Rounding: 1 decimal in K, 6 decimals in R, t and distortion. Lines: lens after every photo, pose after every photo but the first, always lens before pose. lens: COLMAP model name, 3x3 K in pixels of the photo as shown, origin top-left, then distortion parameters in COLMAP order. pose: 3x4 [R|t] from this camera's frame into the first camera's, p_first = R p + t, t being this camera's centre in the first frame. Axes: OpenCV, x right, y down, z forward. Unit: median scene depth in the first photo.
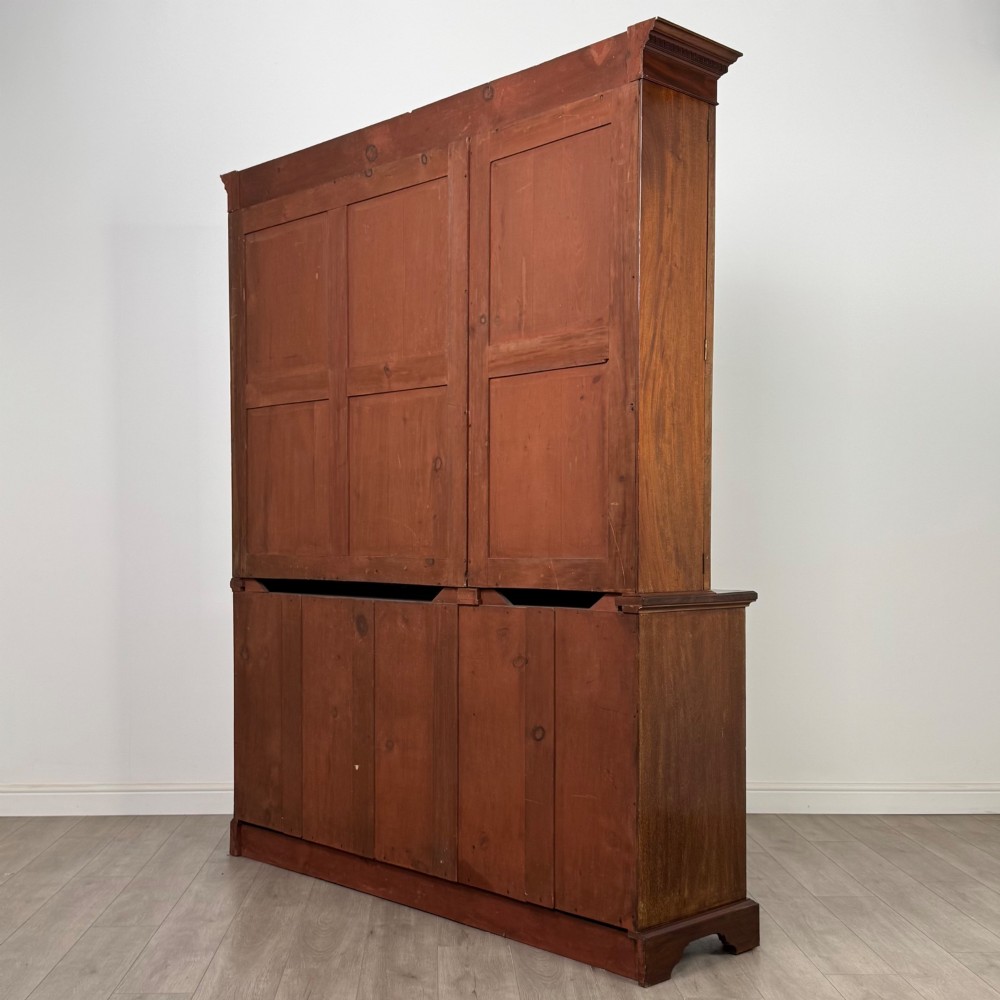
lens RADIAL K [[1320.9, 0, 503.6], [0, 1320.9, 498.2], [0, 0, 1]] dist [0.017647, 0.000000]
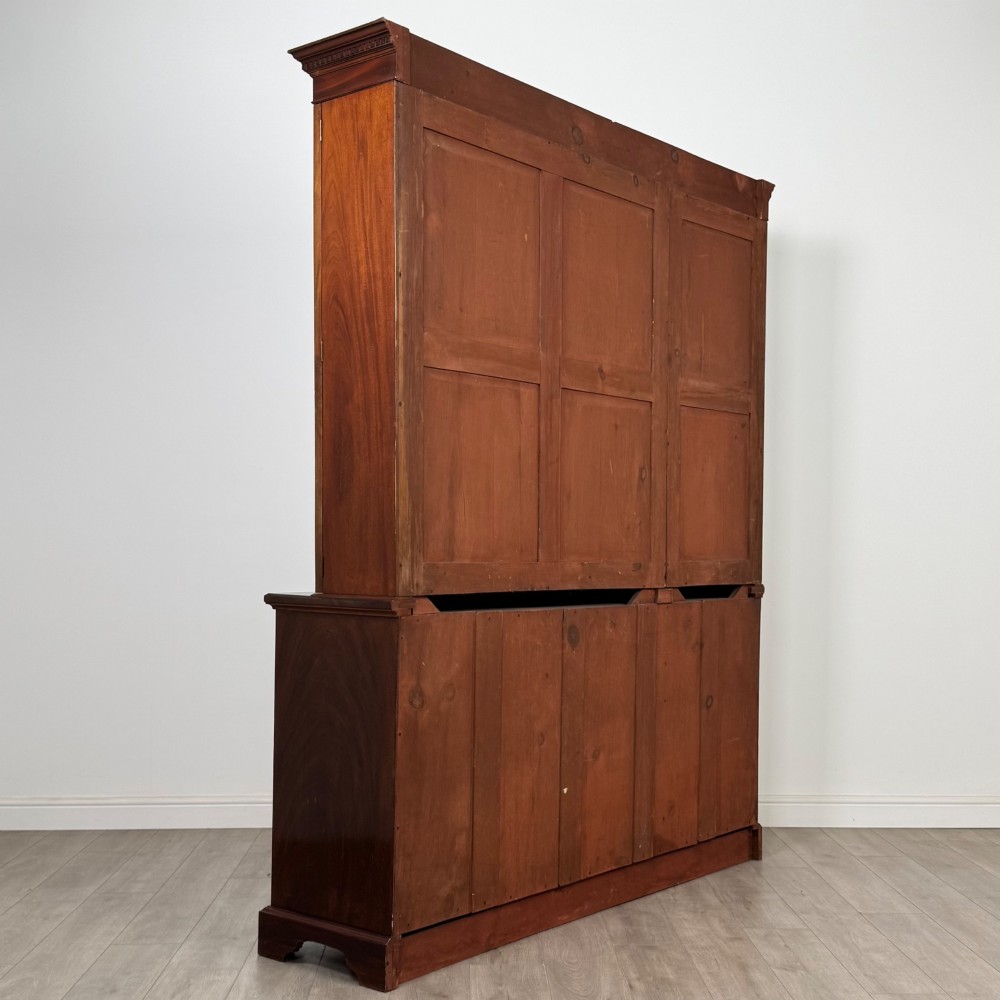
lens RADIAL K [[1320.9, 0, 496.5], [0, 1320.9, 507.5], [0, 0, 1]] dist [0.017647, 0.000000]
pose [[-0.092246, 0.028740, 0.995321, -1.145363], [-0.034887, 0.998876, -0.032076, 0.041014], [-0.995125, -0.037682, -0.091139, 1.264093]]
